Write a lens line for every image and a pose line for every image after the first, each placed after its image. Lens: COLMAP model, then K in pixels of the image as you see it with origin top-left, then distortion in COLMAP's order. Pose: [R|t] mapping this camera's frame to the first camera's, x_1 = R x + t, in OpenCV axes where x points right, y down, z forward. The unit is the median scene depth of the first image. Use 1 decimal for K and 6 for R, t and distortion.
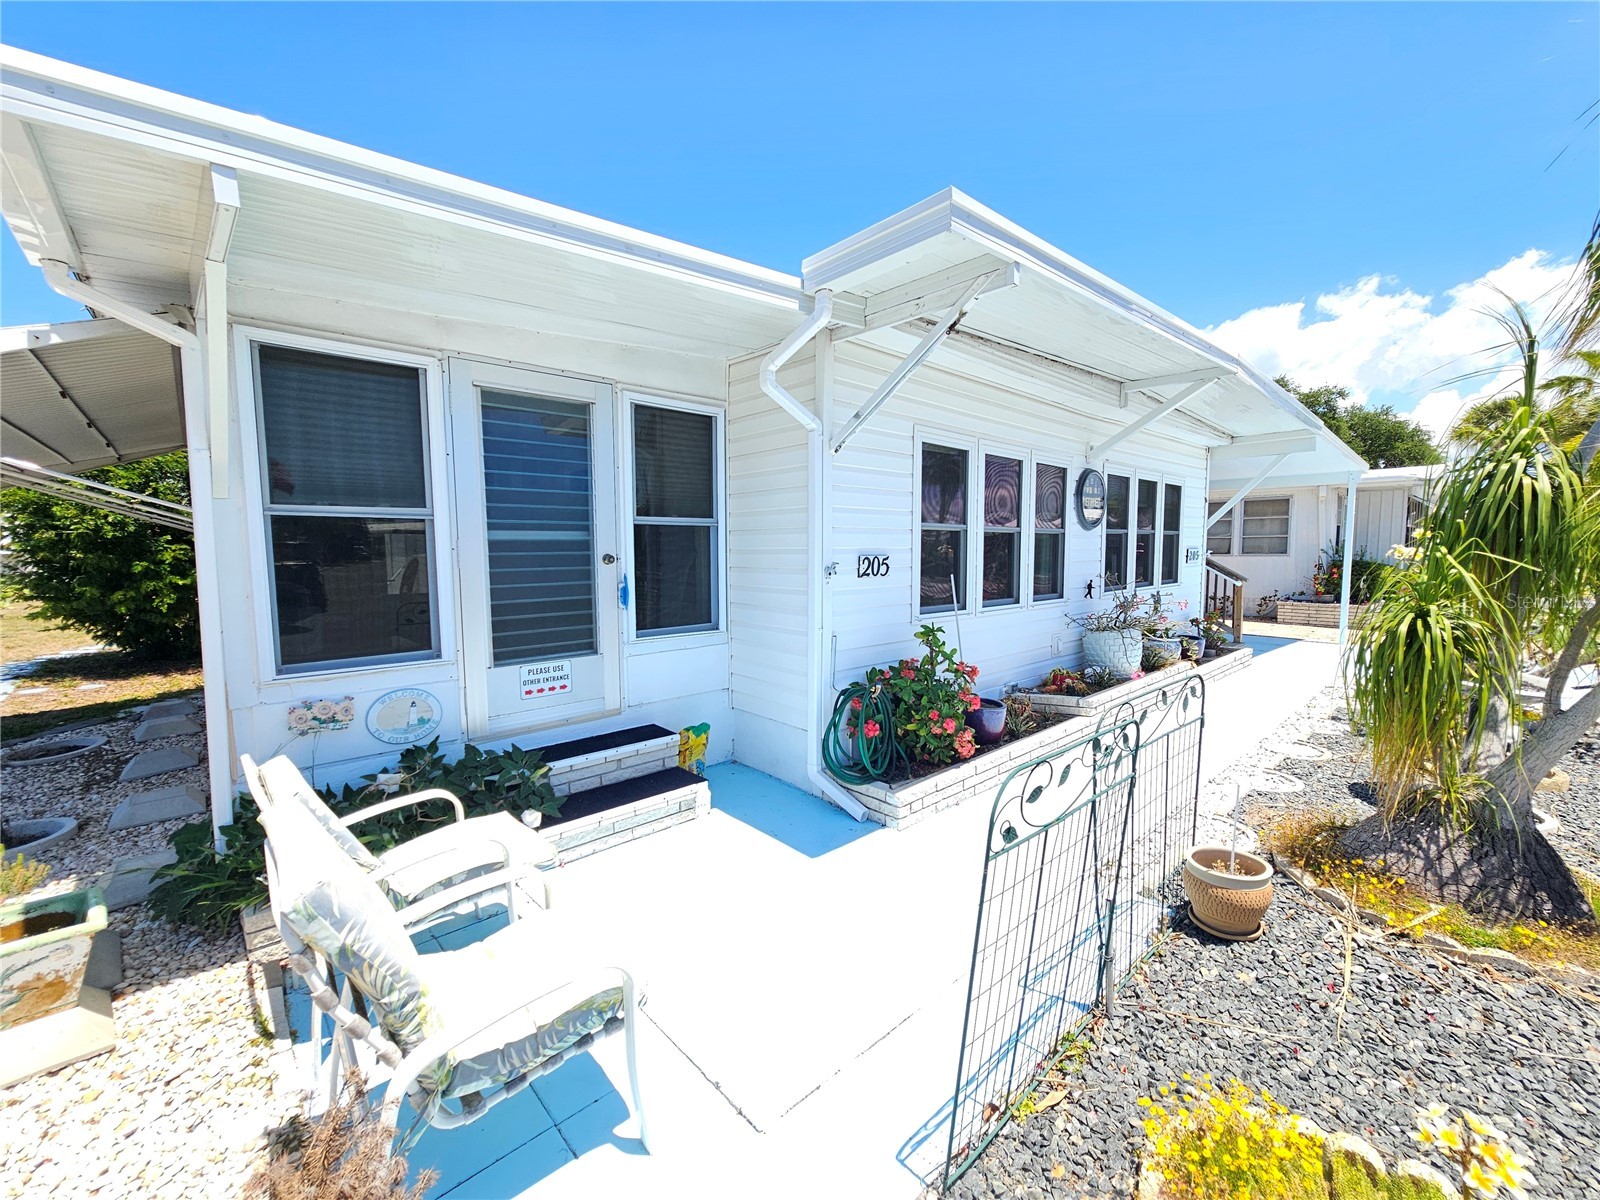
lens RADIAL K [[651.7, 0, 800.3], [0, 651.7, 598.7], [0, 0, 1]] dist [-0.000876, -0.000004]
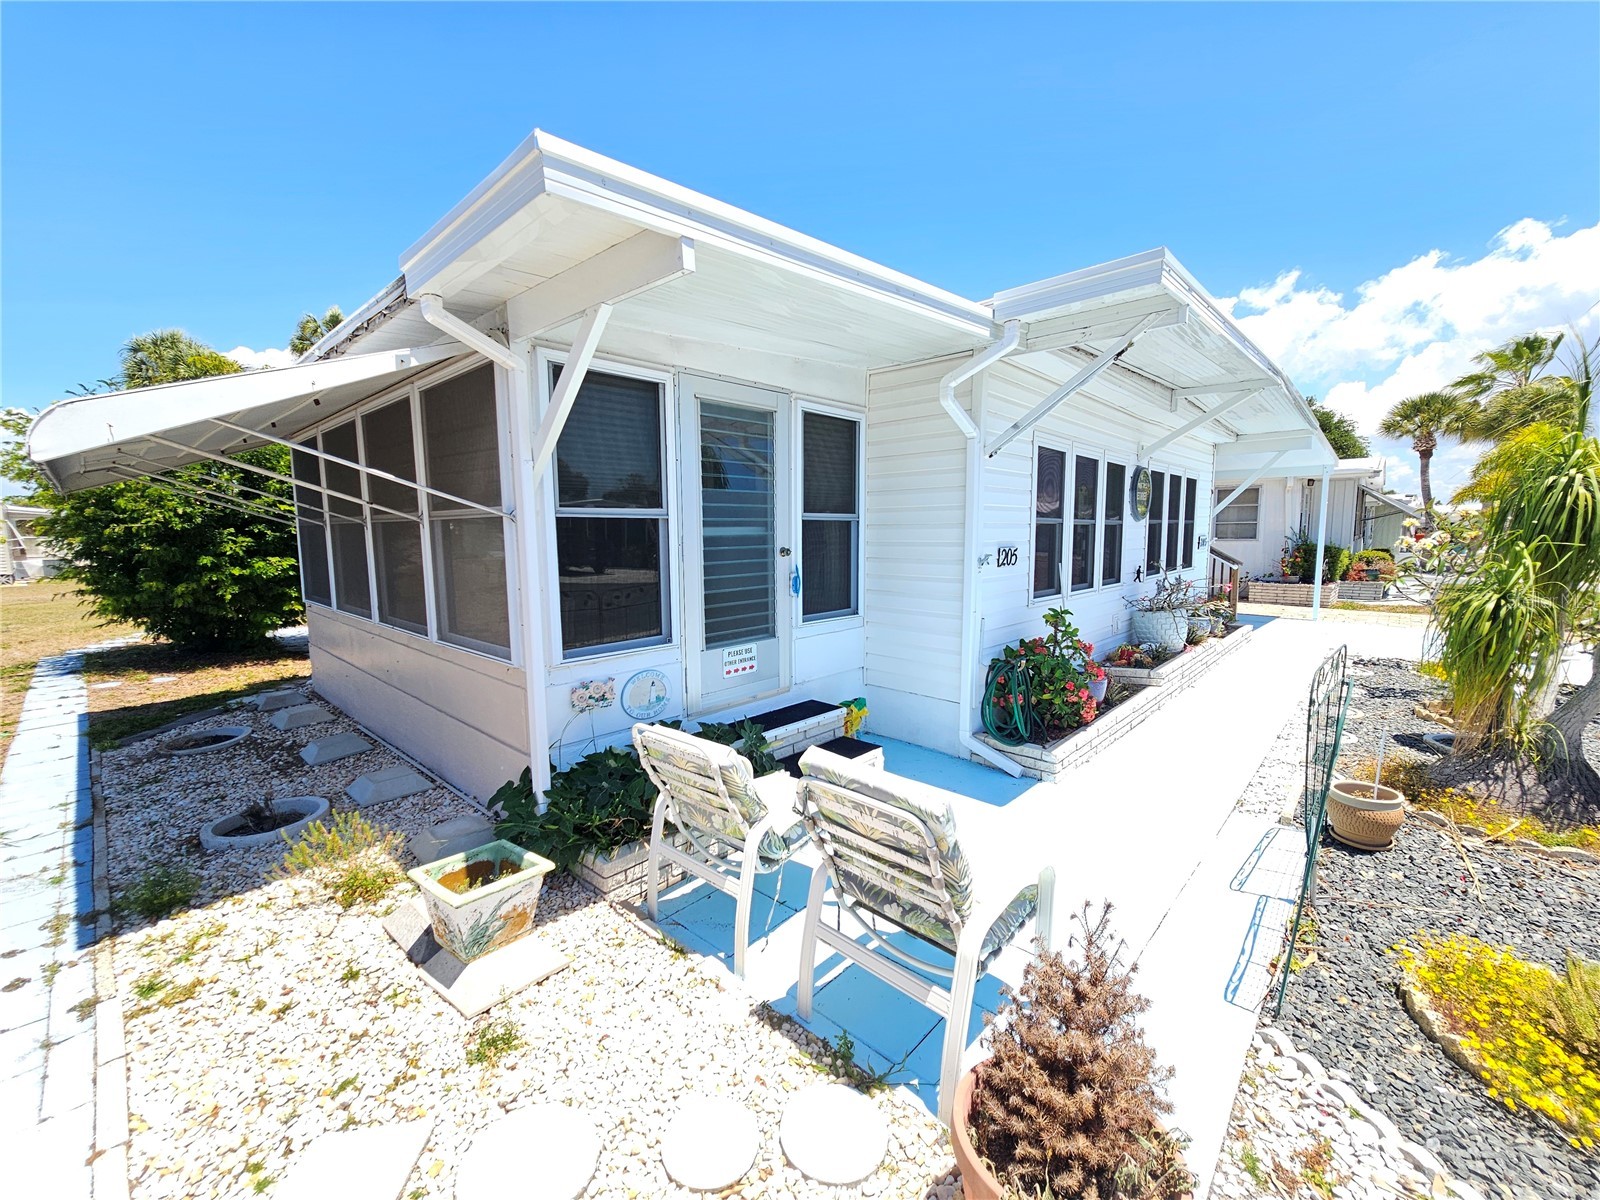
lens RADIAL K [[651.7, 0, 799.3], [0, 651.7, 599.4], [0, 0, 1]] dist [-0.000876, -0.000004]
pose [[0.996882, -0.011148, 0.078120, -0.362187], [0.009190, 0.999636, 0.025372, -0.008312], [-0.078374, -0.024575, 0.996621, -0.113943]]
